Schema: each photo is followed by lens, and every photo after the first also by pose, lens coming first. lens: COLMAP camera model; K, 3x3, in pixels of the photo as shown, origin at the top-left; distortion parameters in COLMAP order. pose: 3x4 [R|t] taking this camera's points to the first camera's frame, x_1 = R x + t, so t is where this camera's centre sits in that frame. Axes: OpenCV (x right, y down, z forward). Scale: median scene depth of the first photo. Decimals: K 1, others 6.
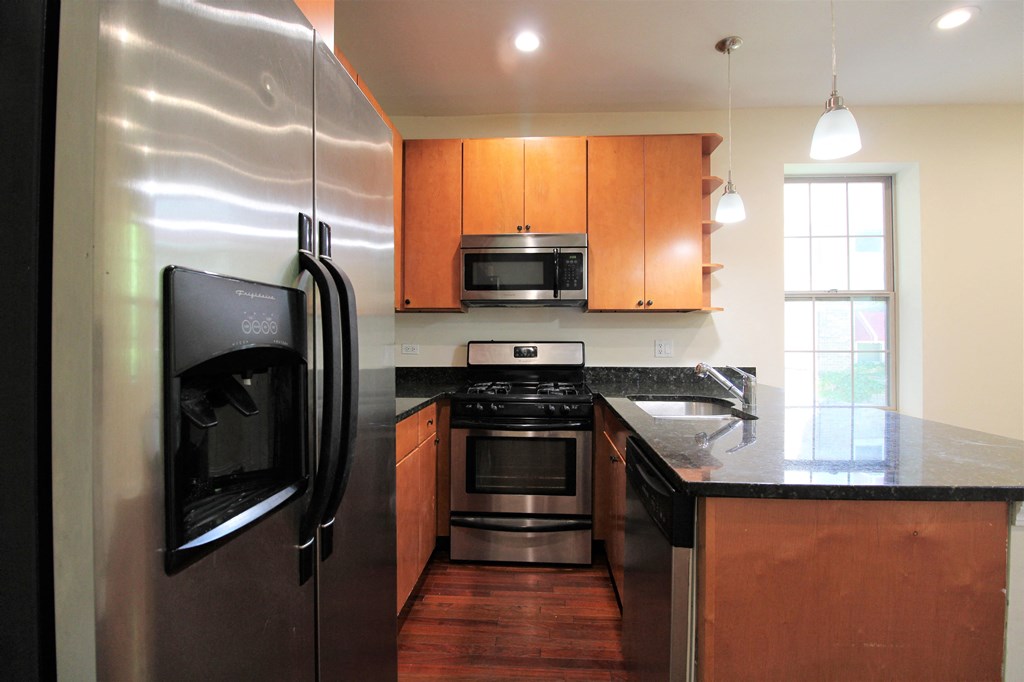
lens RADIAL K [[466.9, 0, 501.2], [0, 466.9, 336.4], [0, 0, 1]] dist [-0.017034, -0.002053]
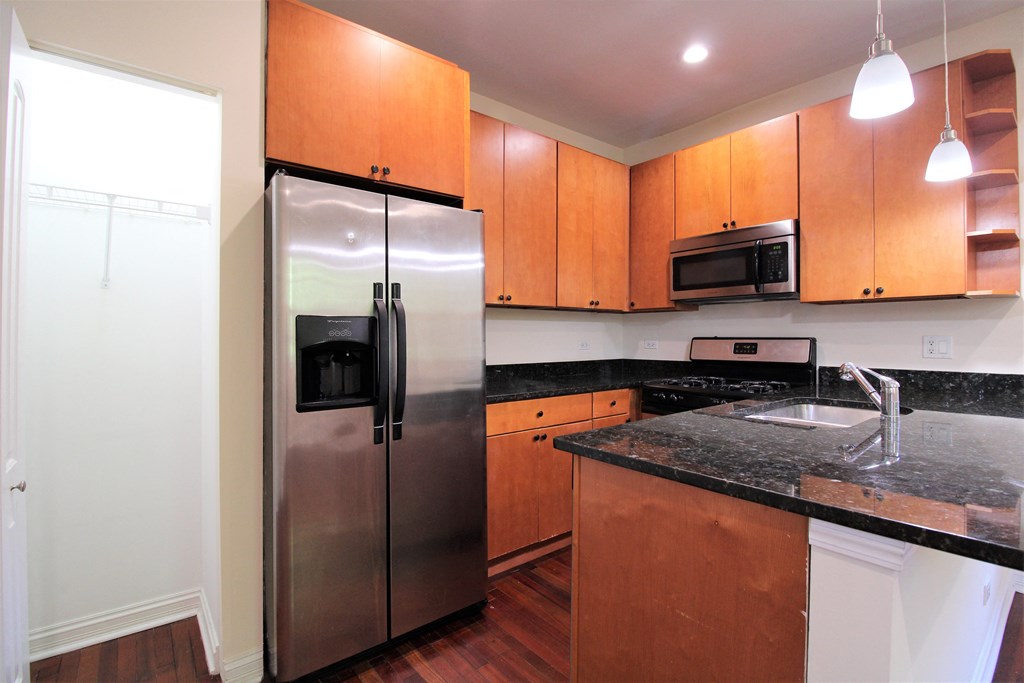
lens RADIAL K [[466.9, 0, 514.8], [0, 466.9, 335.1], [0, 0, 1]] dist [-0.017034, -0.002053]
pose [[0.678858, -0.004573, -0.734255, 0.461991], [0.010162, 0.999943, 0.003168, -0.002558], [0.734199, -0.009612, 0.678866, -0.018571]]
